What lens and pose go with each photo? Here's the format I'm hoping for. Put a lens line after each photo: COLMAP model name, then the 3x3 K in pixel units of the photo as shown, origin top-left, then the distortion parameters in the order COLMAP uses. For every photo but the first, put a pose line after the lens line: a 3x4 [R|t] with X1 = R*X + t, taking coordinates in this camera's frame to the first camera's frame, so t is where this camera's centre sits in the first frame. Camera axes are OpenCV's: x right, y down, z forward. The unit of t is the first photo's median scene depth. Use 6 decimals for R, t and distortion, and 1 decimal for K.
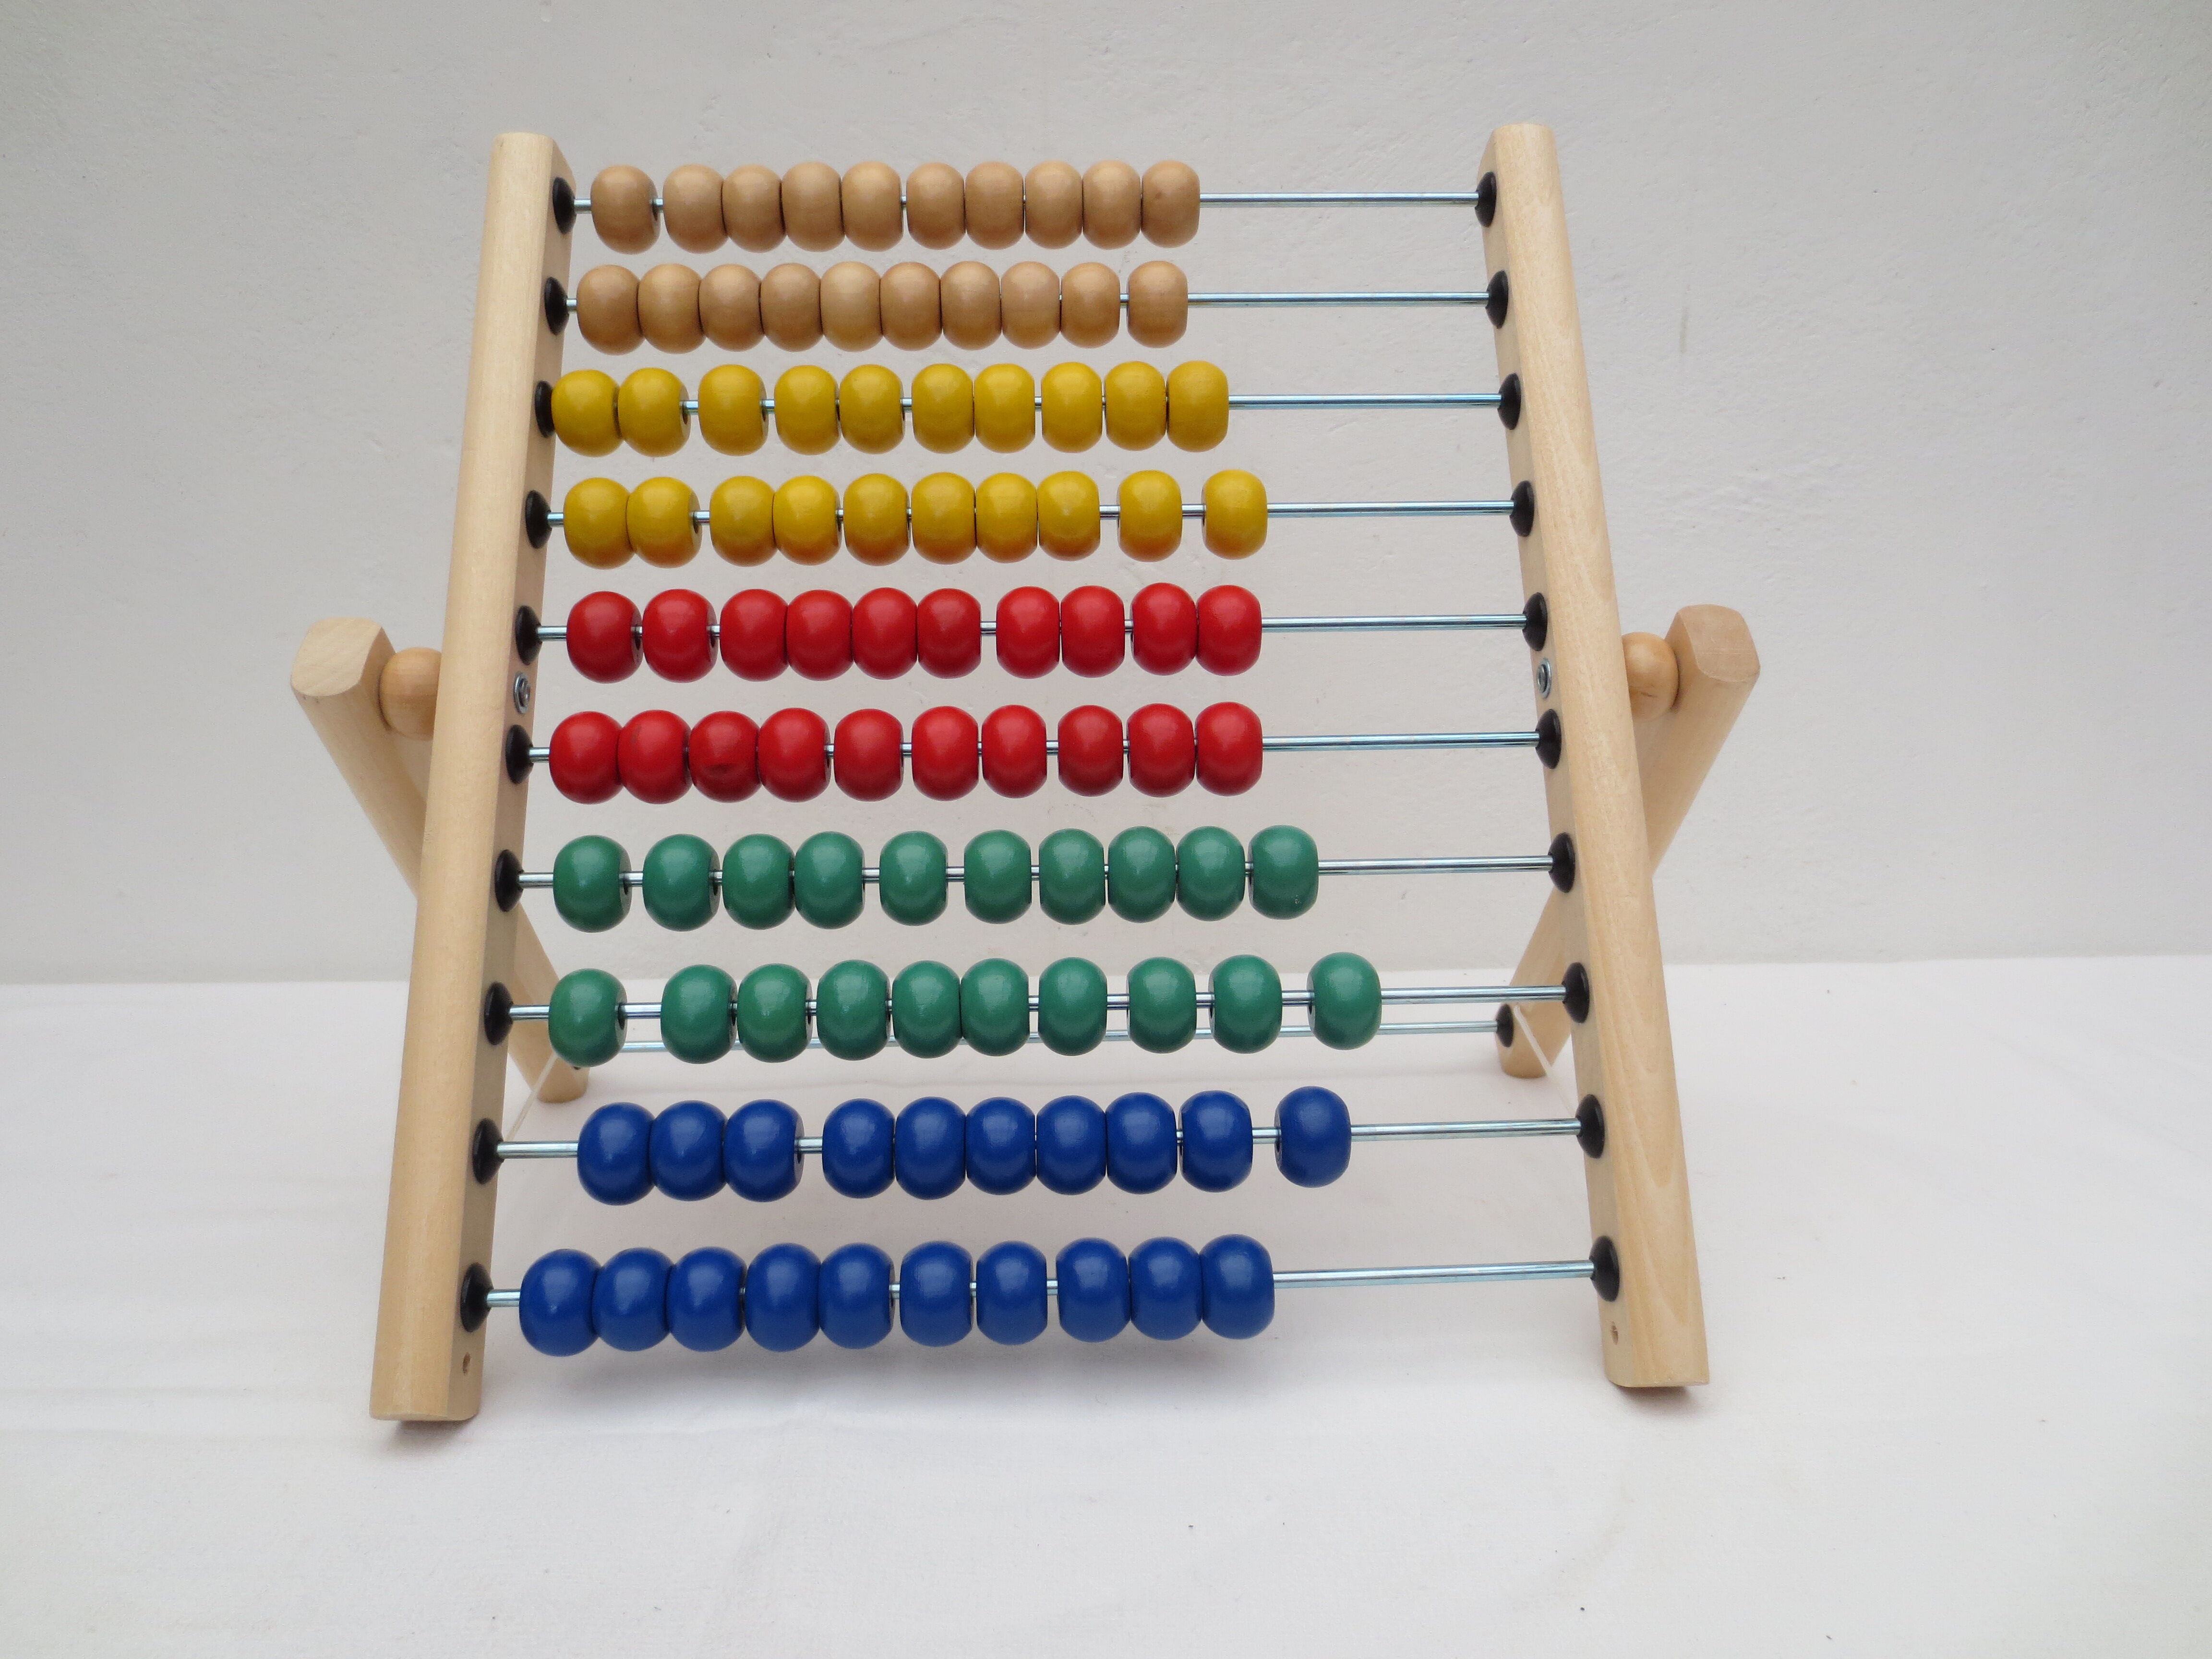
lens RADIAL K [[1556.3, 0, 1106.7], [0, 1556.3, 823.6], [0, 0, 1]] dist [-0.037862, 0.014154]
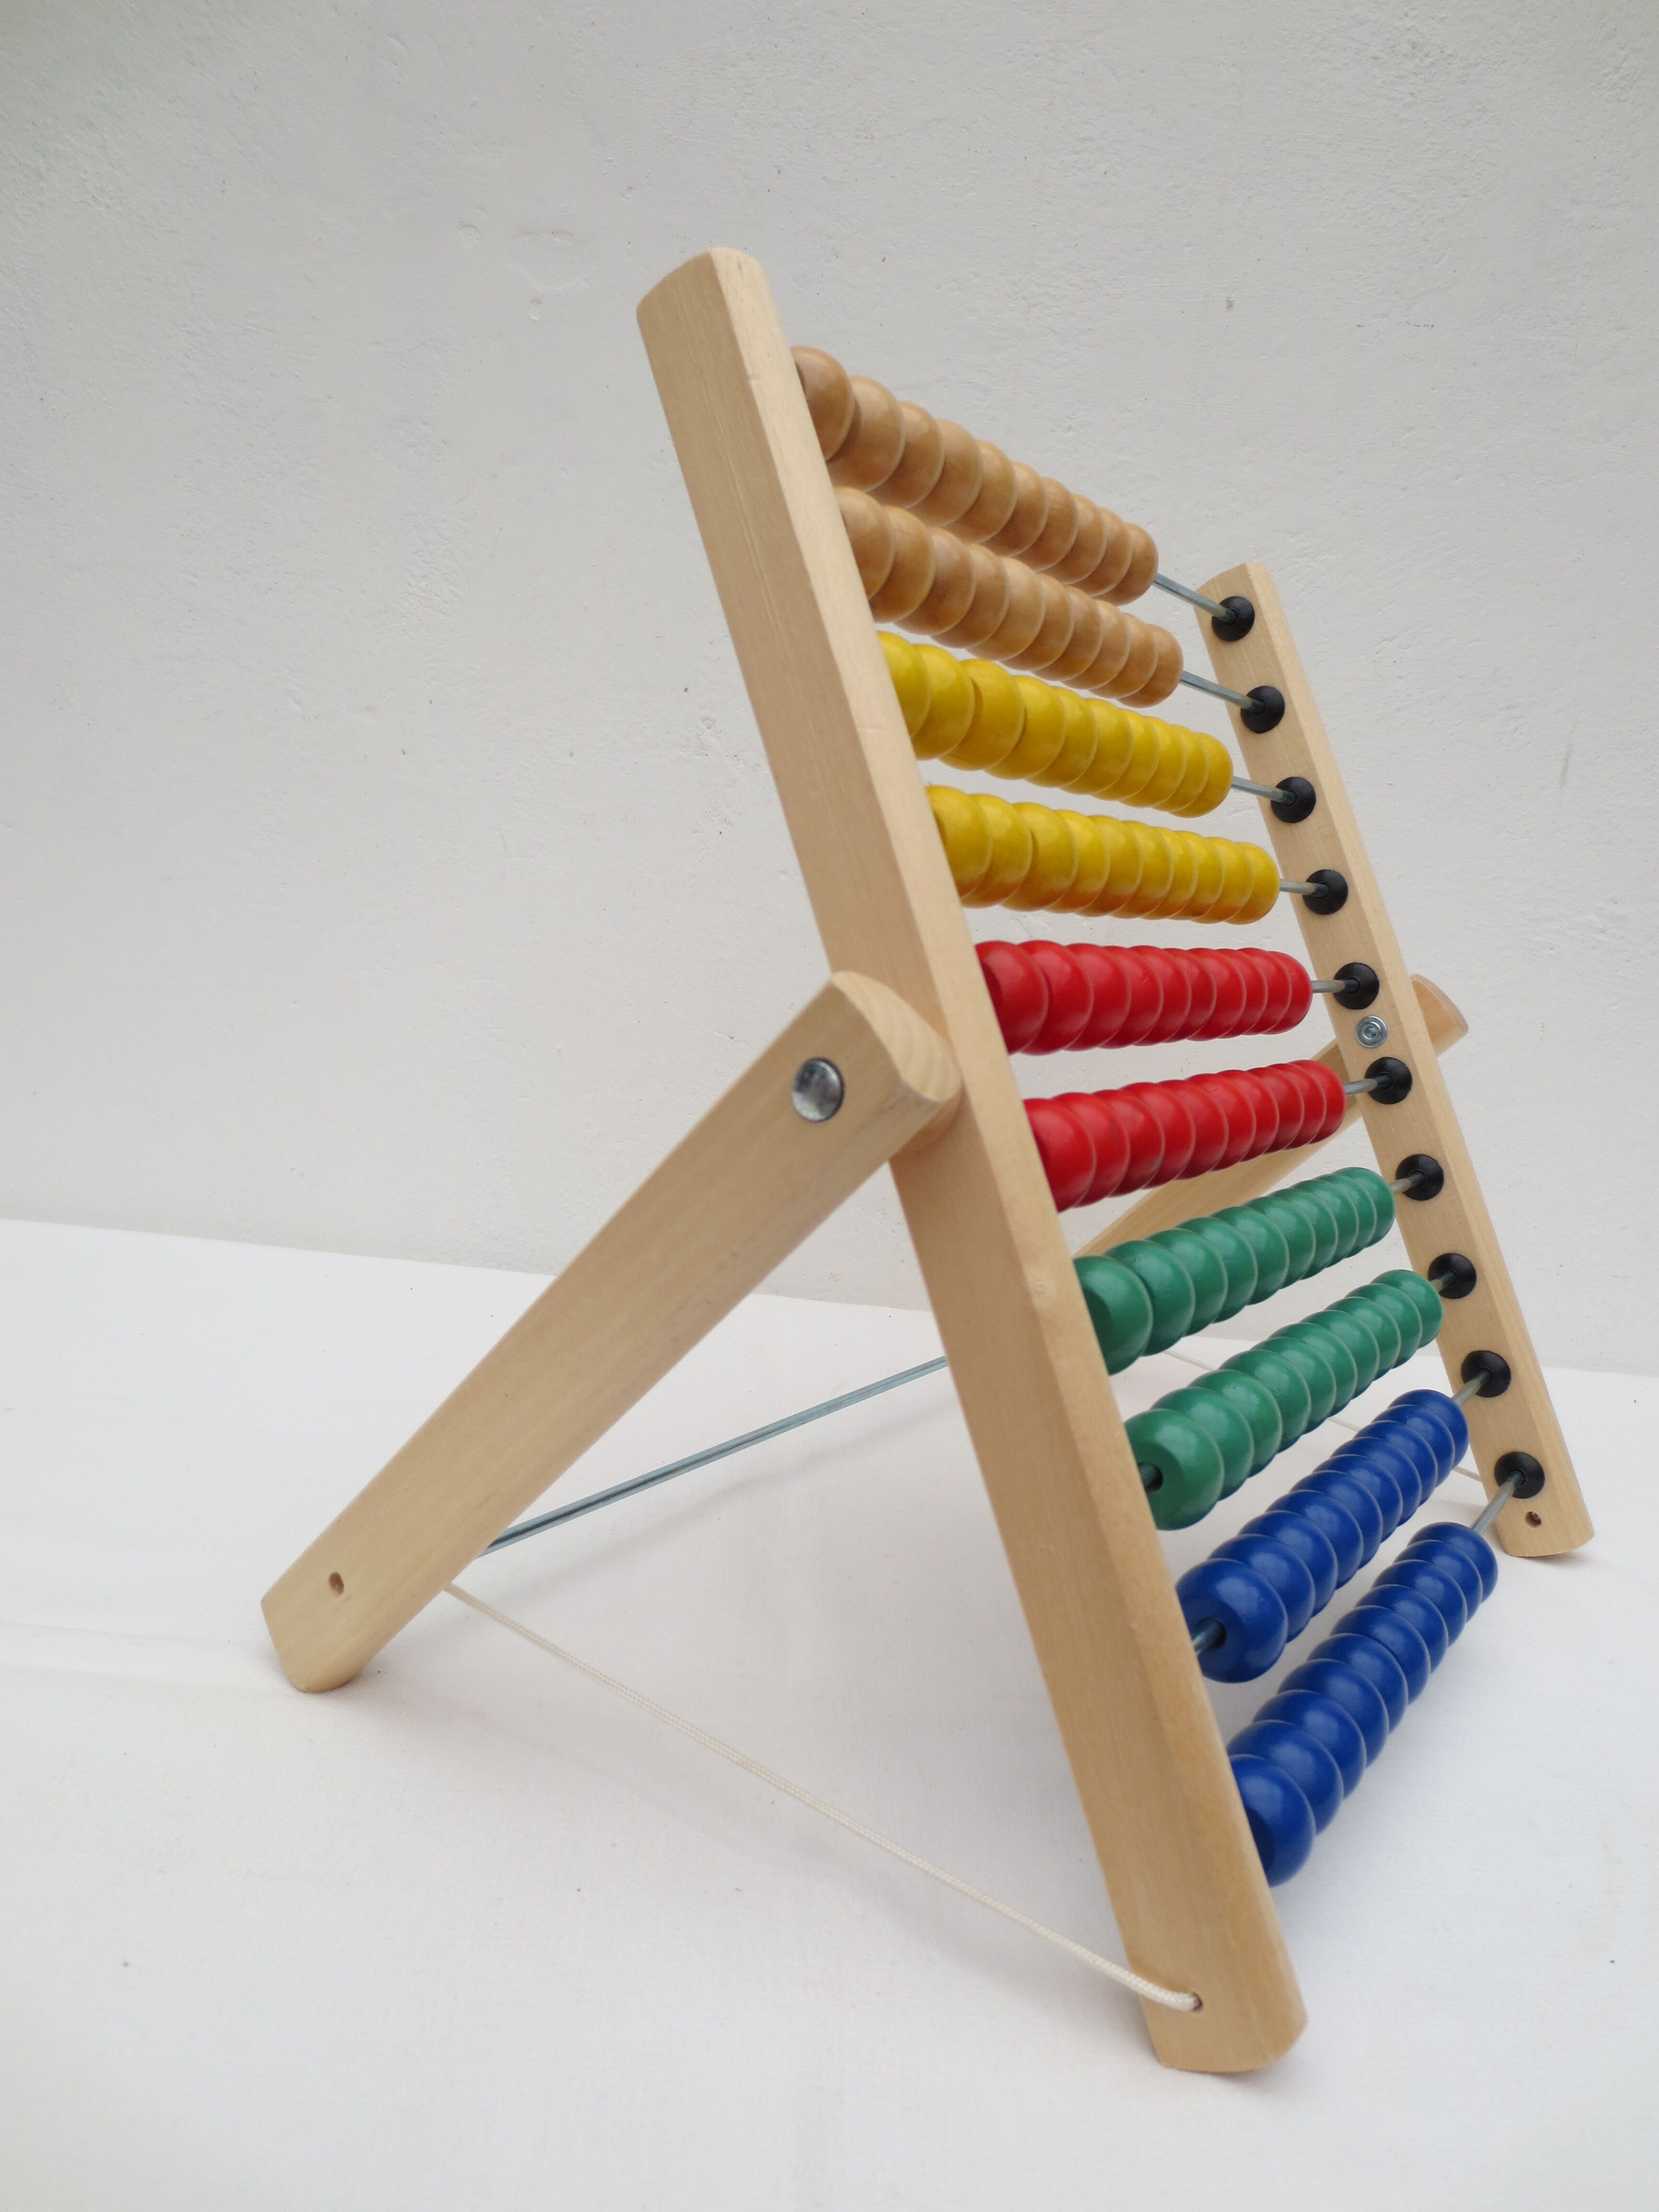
lens RADIAL K [[1556.3, 0, 830.5], [0, 1556.3, 1099.7], [0, 0, 1]] dist [-0.037862, 0.014154]
pose [[0.990998, 0.117672, 0.063838, -0.261922], [-0.114741, 0.992245, -0.047796, 0.027011], [-0.068967, 0.040041, 0.996815, -0.017980]]
